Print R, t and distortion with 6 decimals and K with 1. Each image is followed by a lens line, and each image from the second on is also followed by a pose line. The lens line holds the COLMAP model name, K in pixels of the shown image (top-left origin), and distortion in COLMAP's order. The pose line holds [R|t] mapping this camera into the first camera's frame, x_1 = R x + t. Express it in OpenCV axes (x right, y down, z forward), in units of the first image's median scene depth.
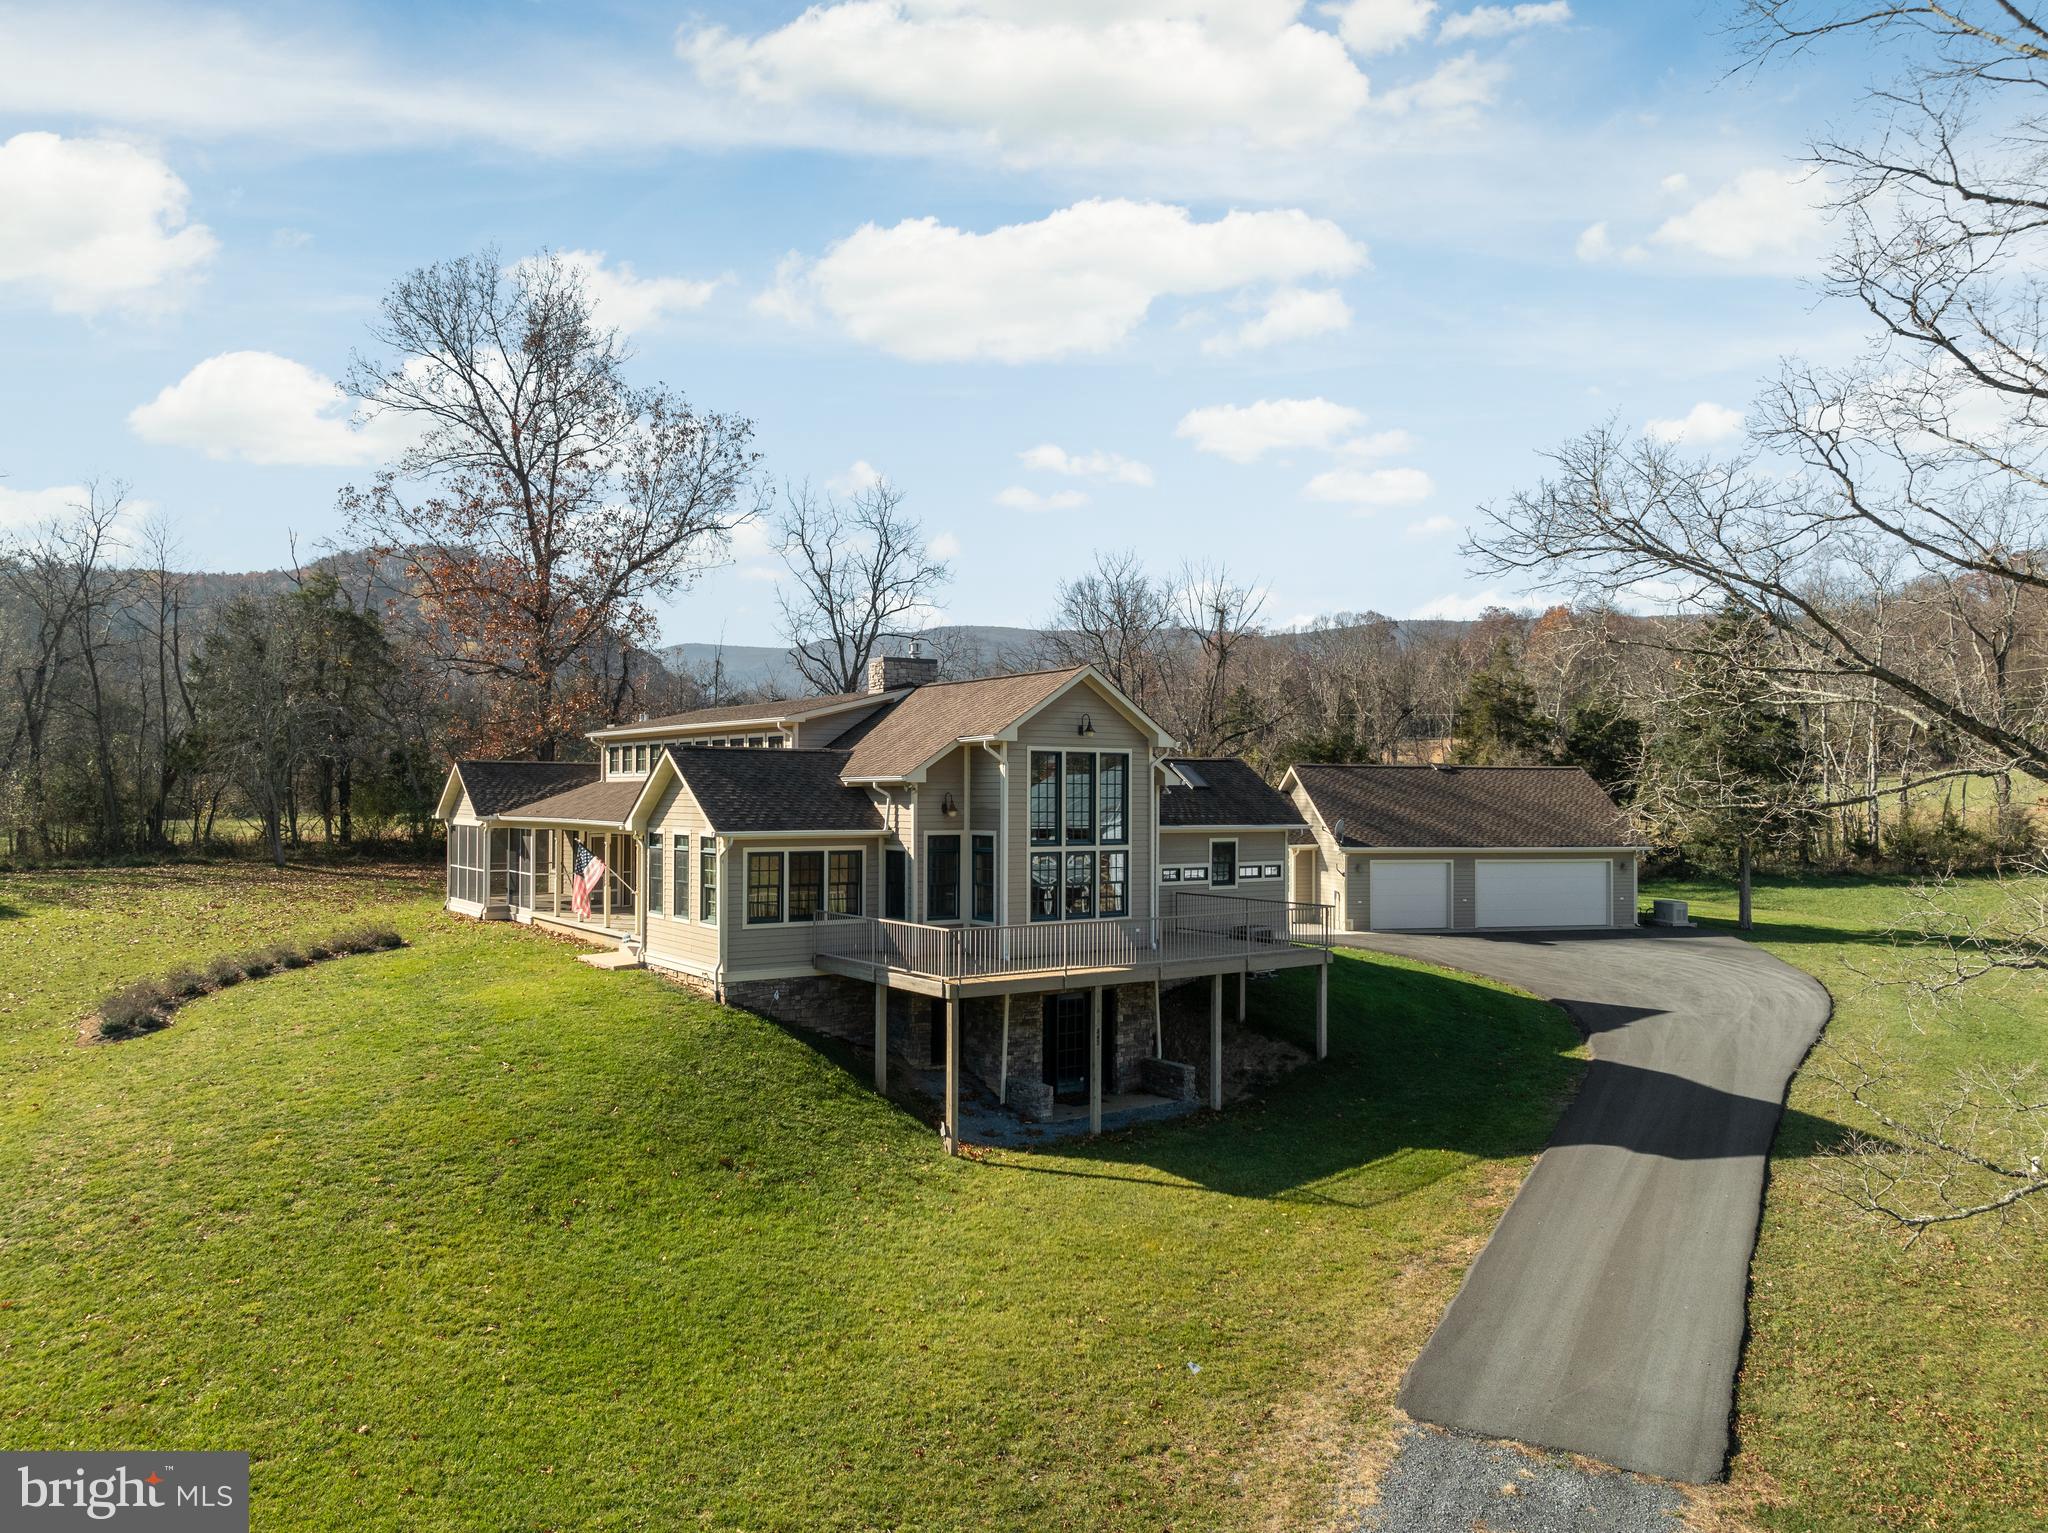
lens RADIAL K [[1431.1, 0, 1026.8], [0, 1431.1, 788.9], [0, 0, 1]] dist [-0.041799, 0.001801]
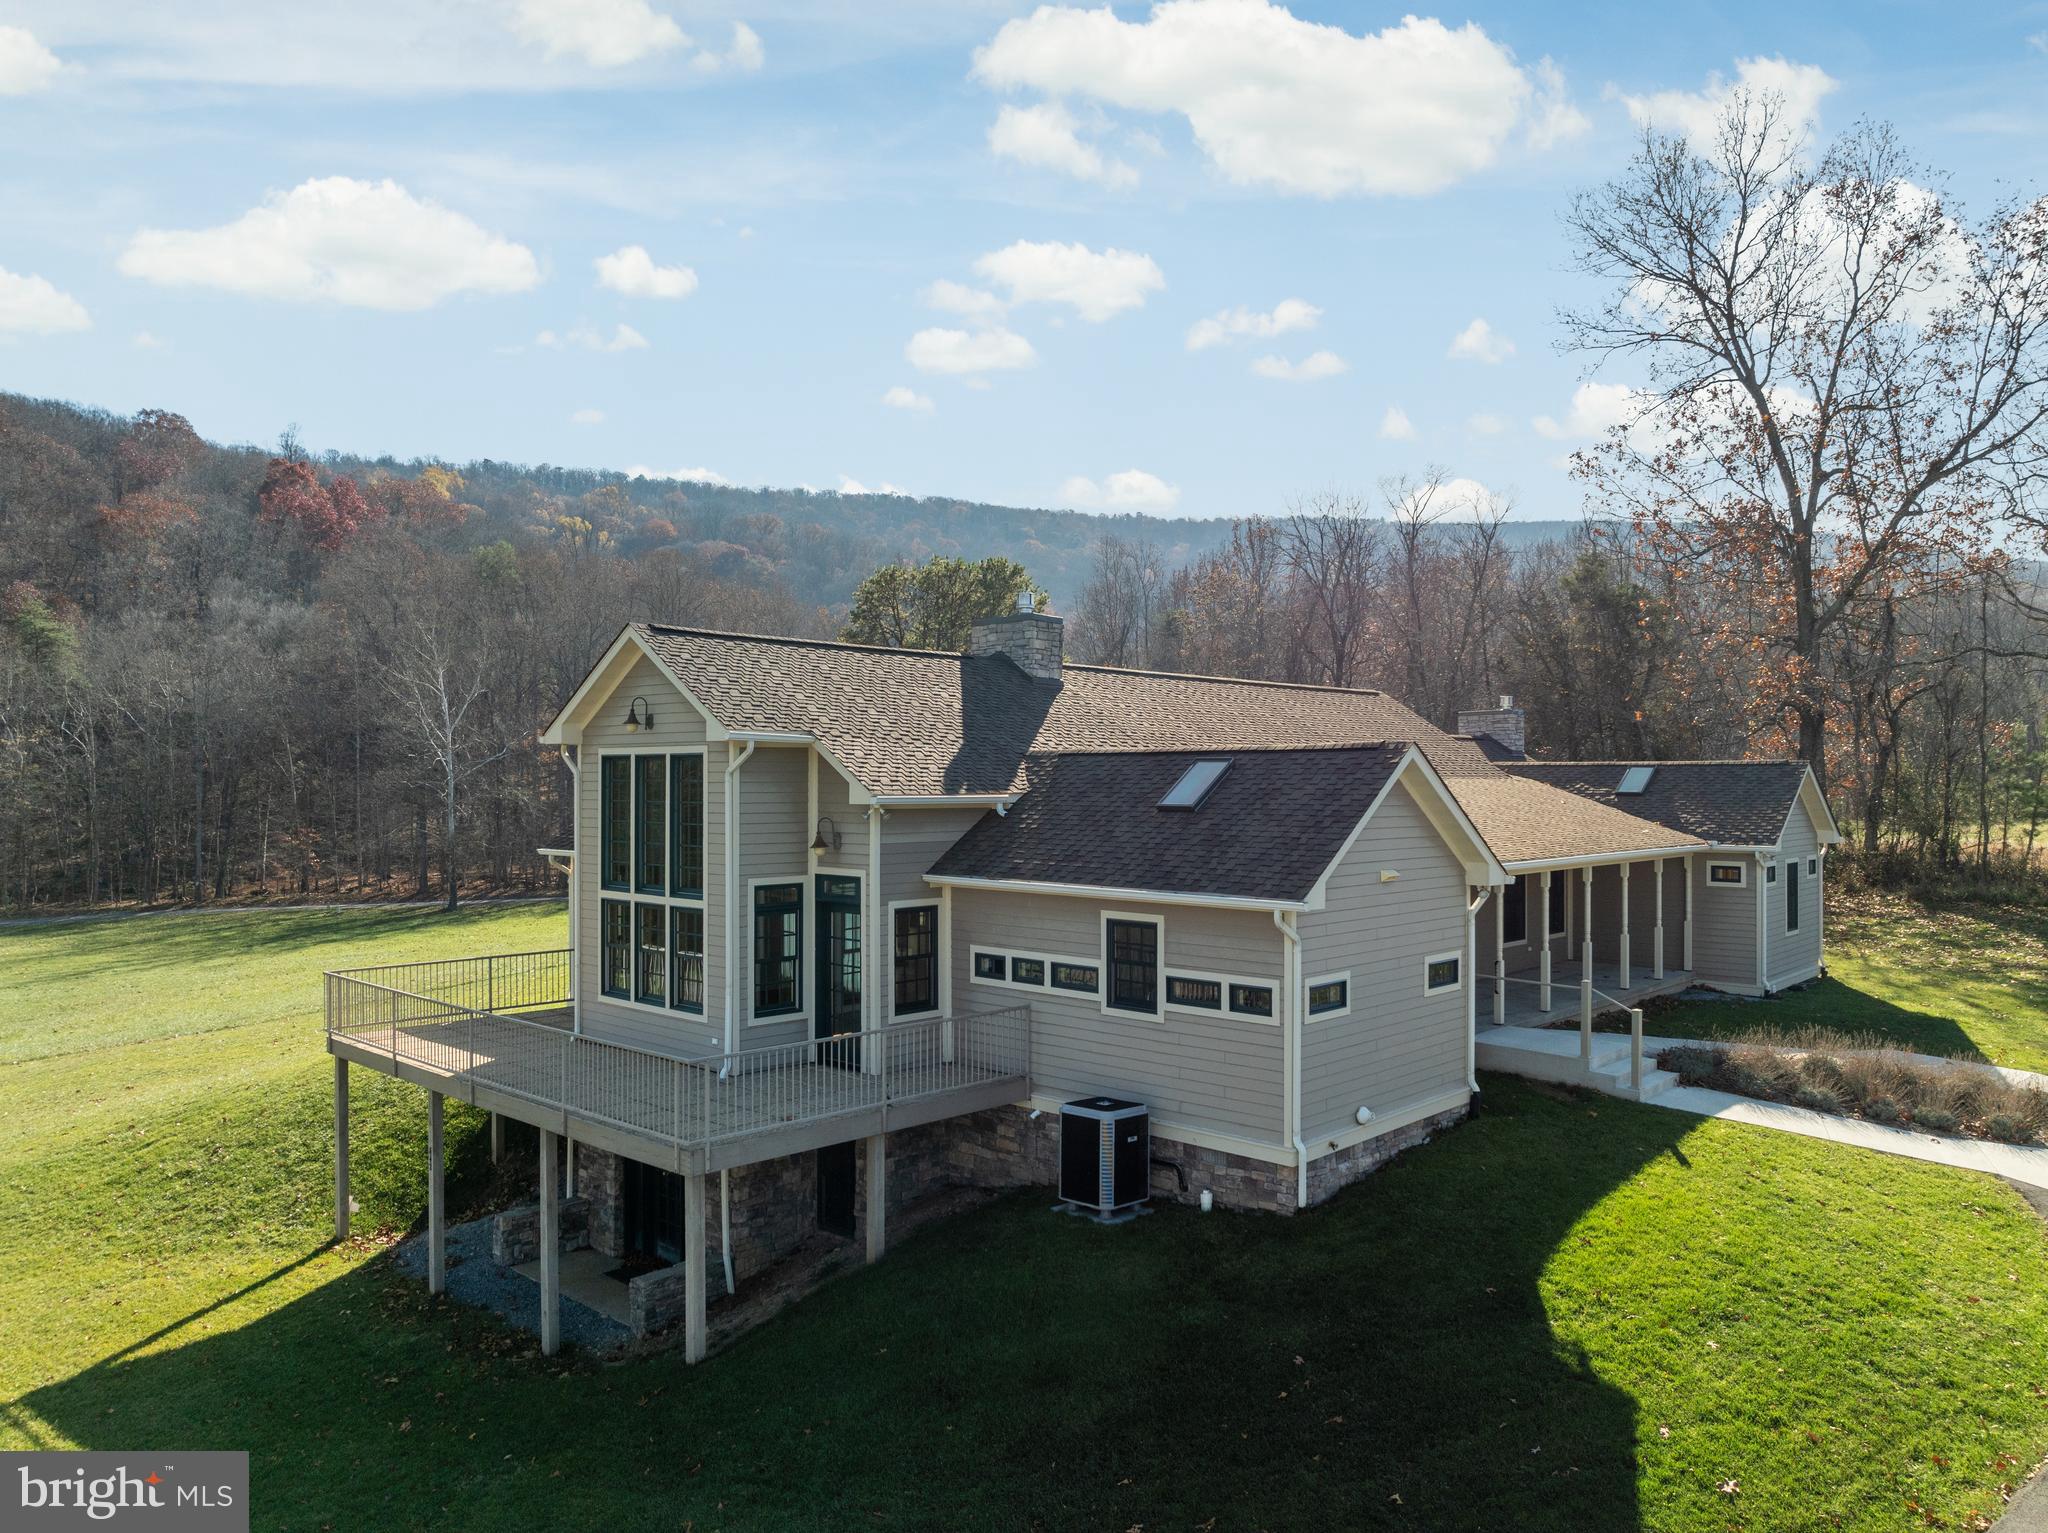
lens RADIAL K [[1431.1, 0, 1026.8], [0, 1431.1, 788.9], [0, 0, 1]] dist [-0.041799, 0.001801]
pose [[0.191605, 0.001983, -0.981470, 0.715121], [0.004708, 0.999985, 0.002939, -0.010589], [0.981461, -0.005184, 0.191593, 1.032087]]
